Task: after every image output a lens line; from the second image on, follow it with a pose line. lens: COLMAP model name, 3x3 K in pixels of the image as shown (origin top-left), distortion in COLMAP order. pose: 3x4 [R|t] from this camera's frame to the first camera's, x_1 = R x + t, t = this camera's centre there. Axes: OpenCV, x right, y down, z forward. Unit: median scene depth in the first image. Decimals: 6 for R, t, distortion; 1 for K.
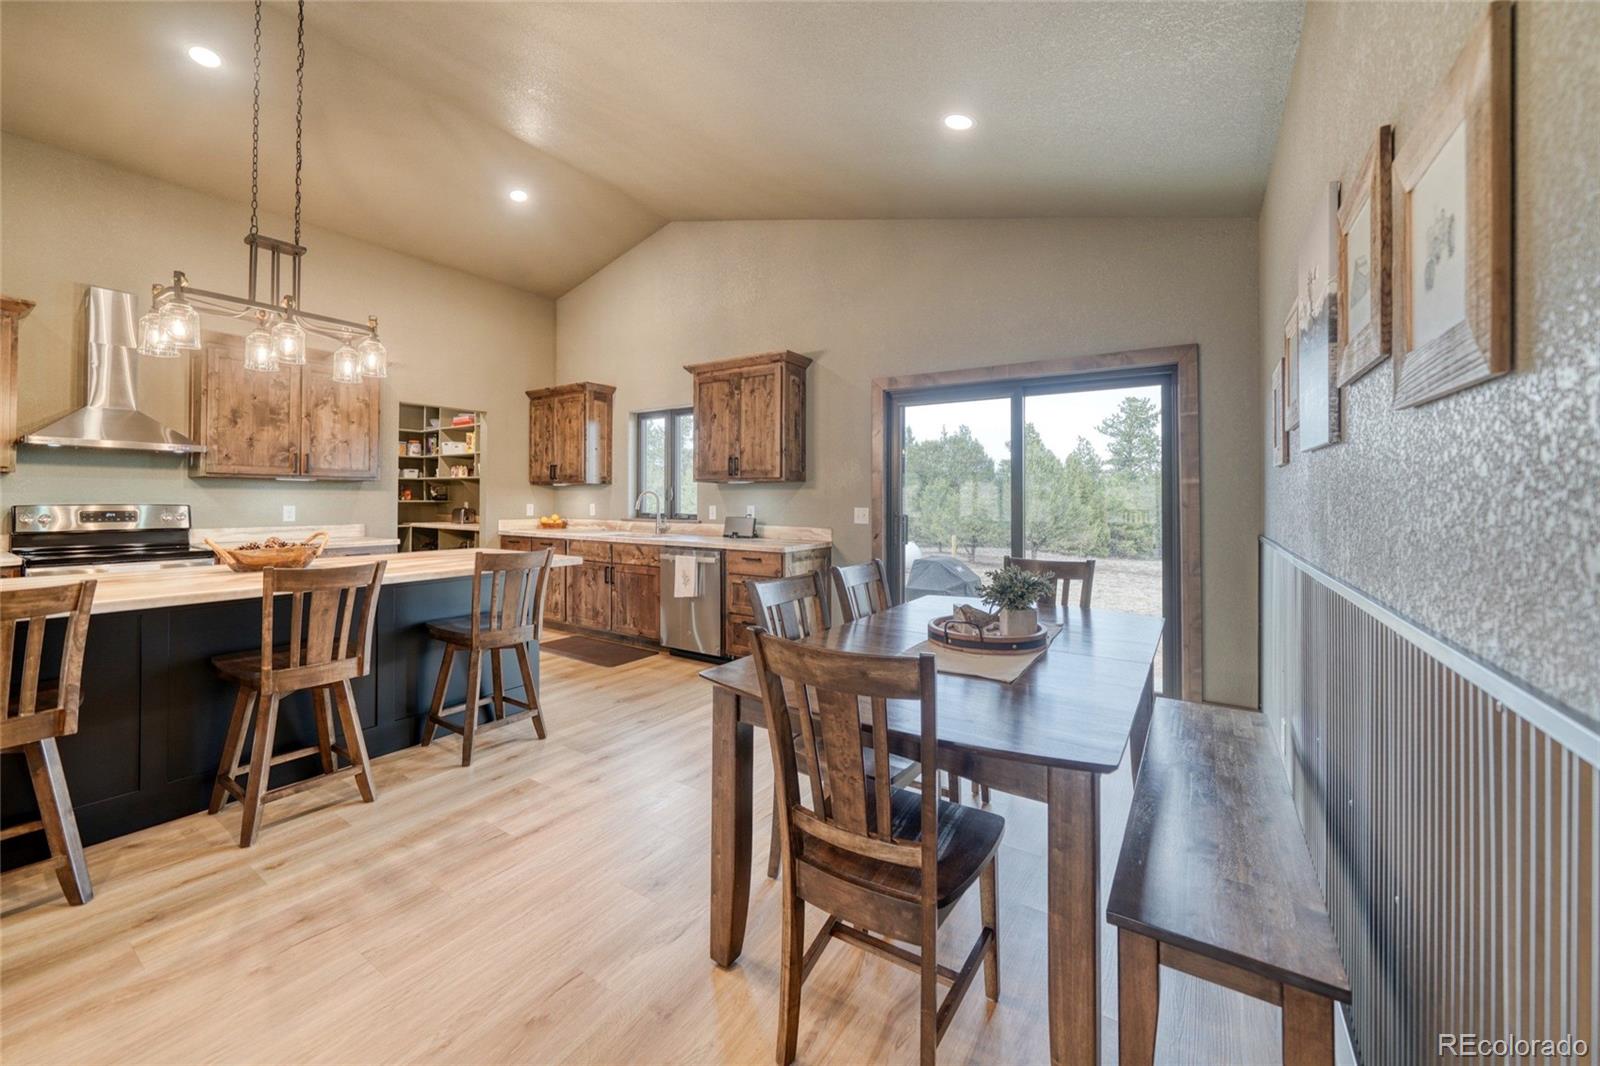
lens RADIAL K [[617.8, 0, 813.3], [0, 617.8, 490.6], [0, 0, 1]] dist [-0.006814, 0.000525]
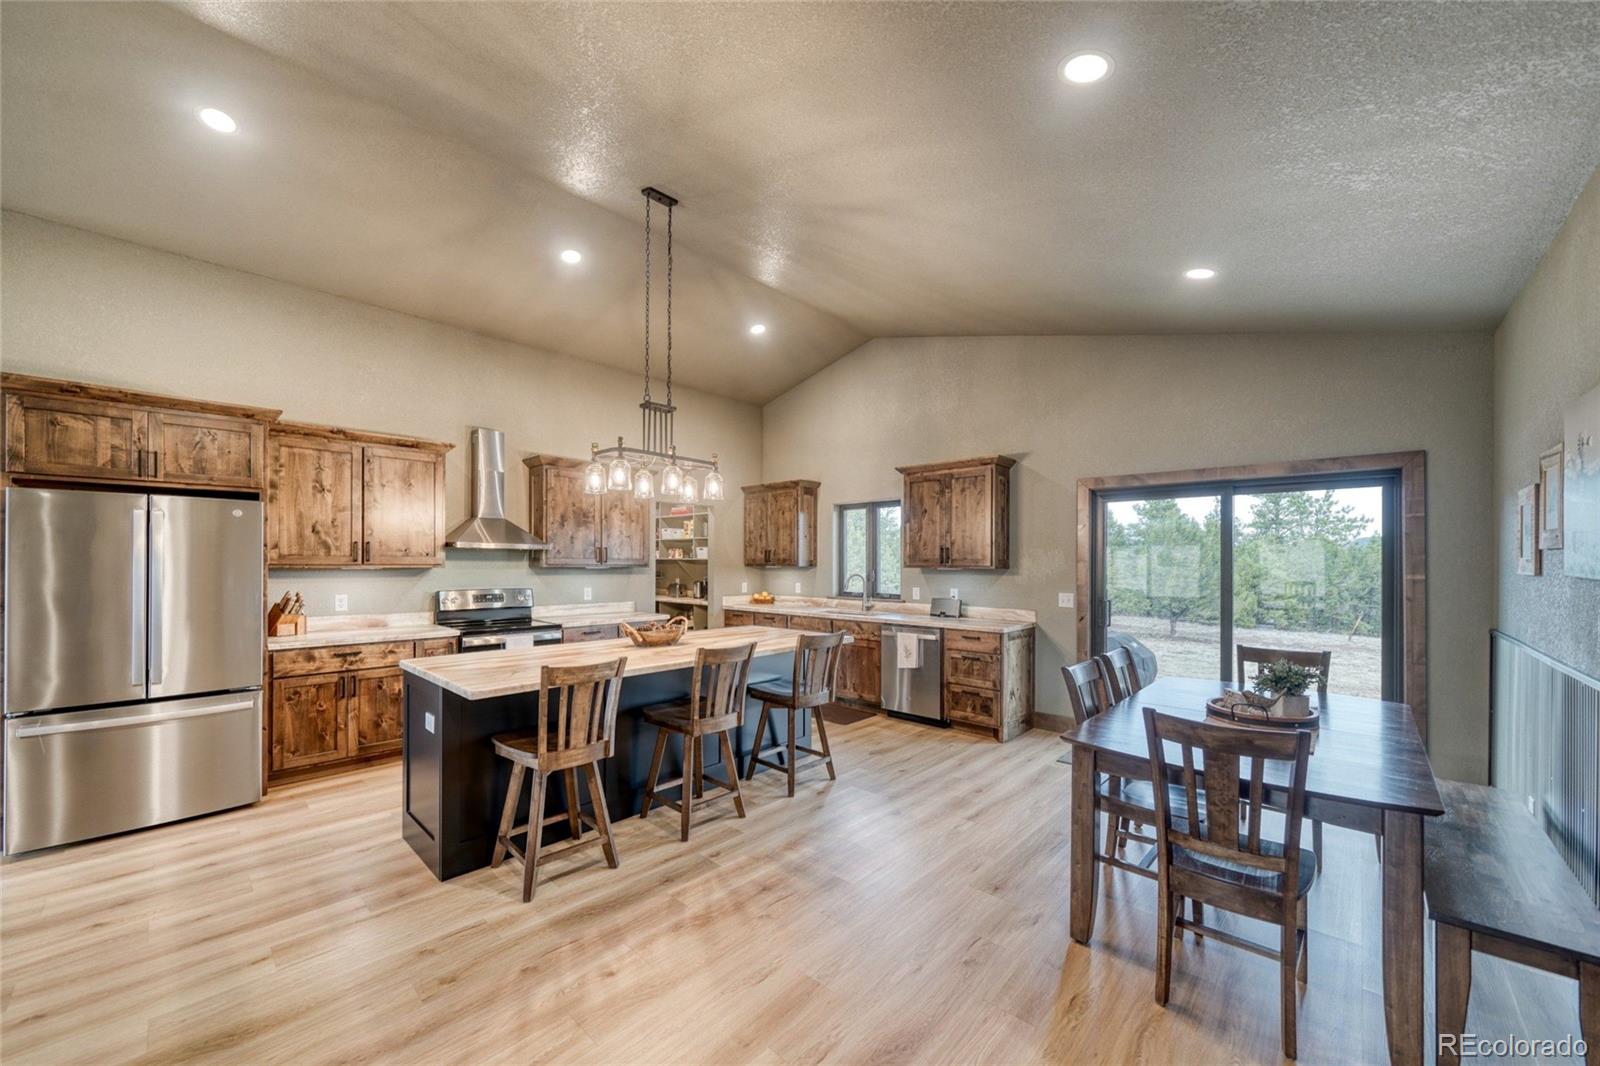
lens RADIAL K [[617.8, 0, 802.8], [0, 617.8, 559.4], [0, 0, 1]] dist [-0.006814, 0.000525]
pose [[0.985803, -0.001415, -0.167898, -0.230919], [0.003420, 0.999926, 0.011656, -0.054396], [0.167869, -0.012065, 0.985736, -0.209656]]
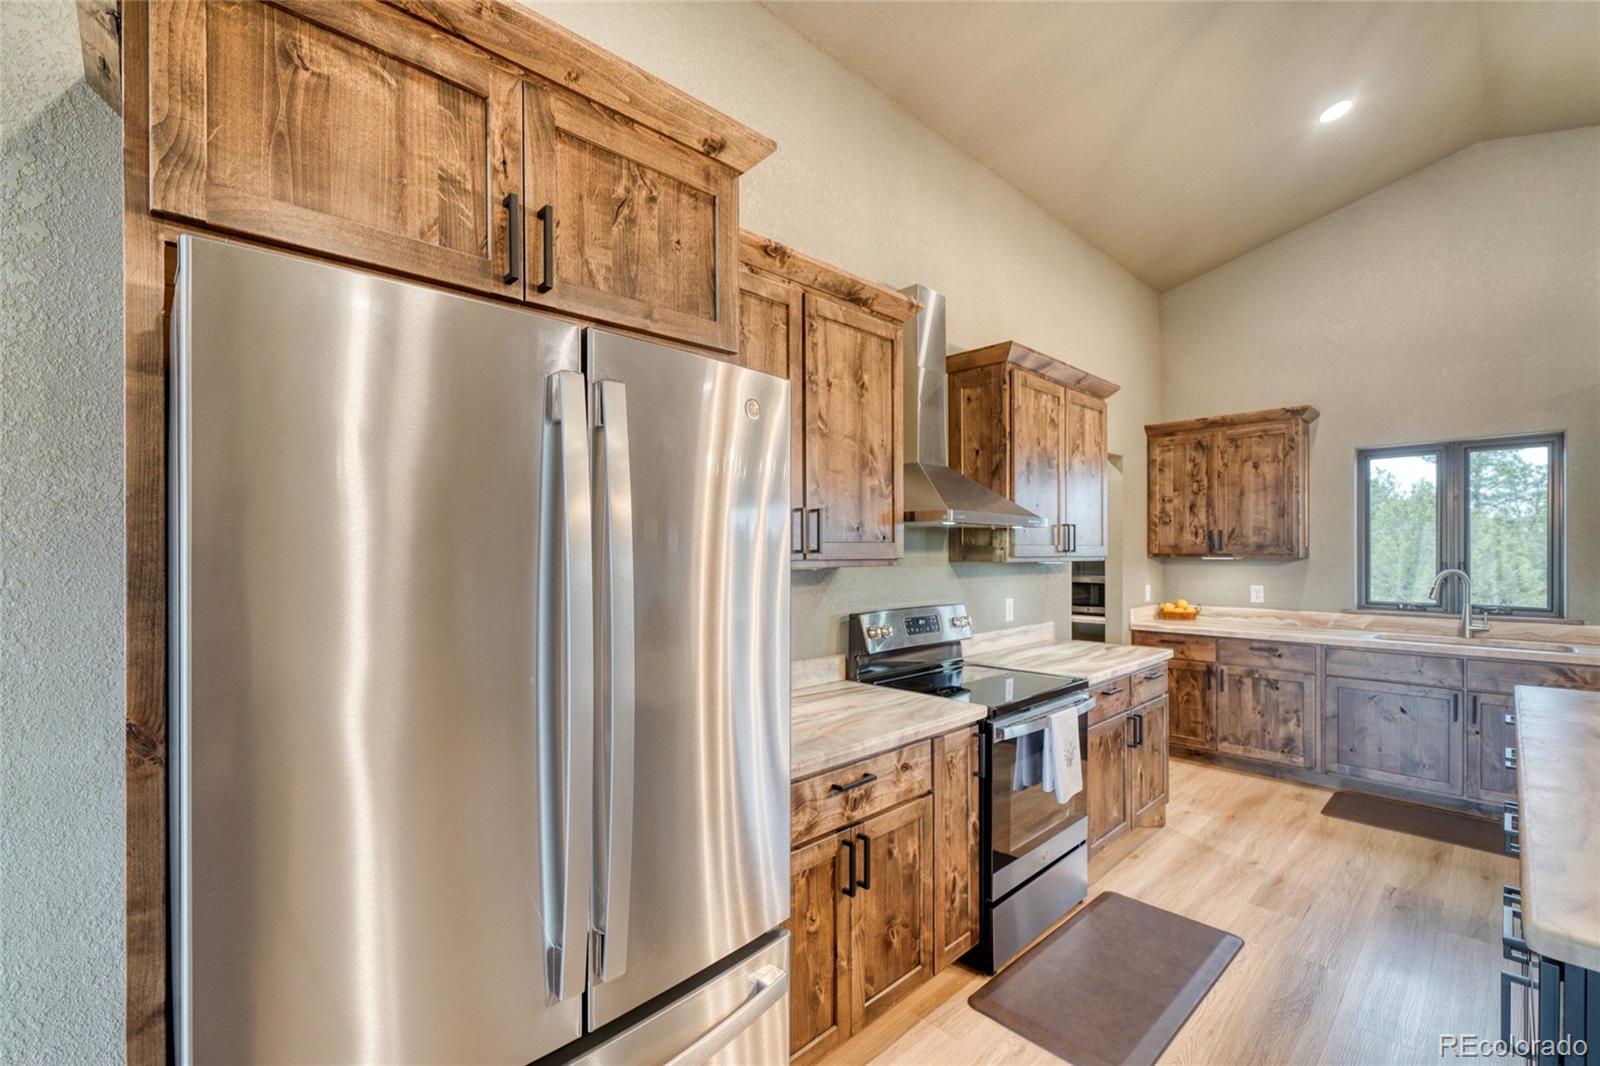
lens RADIAL K [[719.1, 0, 800.6], [0, 719.1, 546.0], [0, 0, 1]] dist [-0.005005, 0.000021]
pose [[0.975153, -0.004872, -0.221477, -1.029685], [0.007370, 0.999918, 0.010452, -0.052324], [0.221408, -0.011825, 0.975109, 0.172903]]
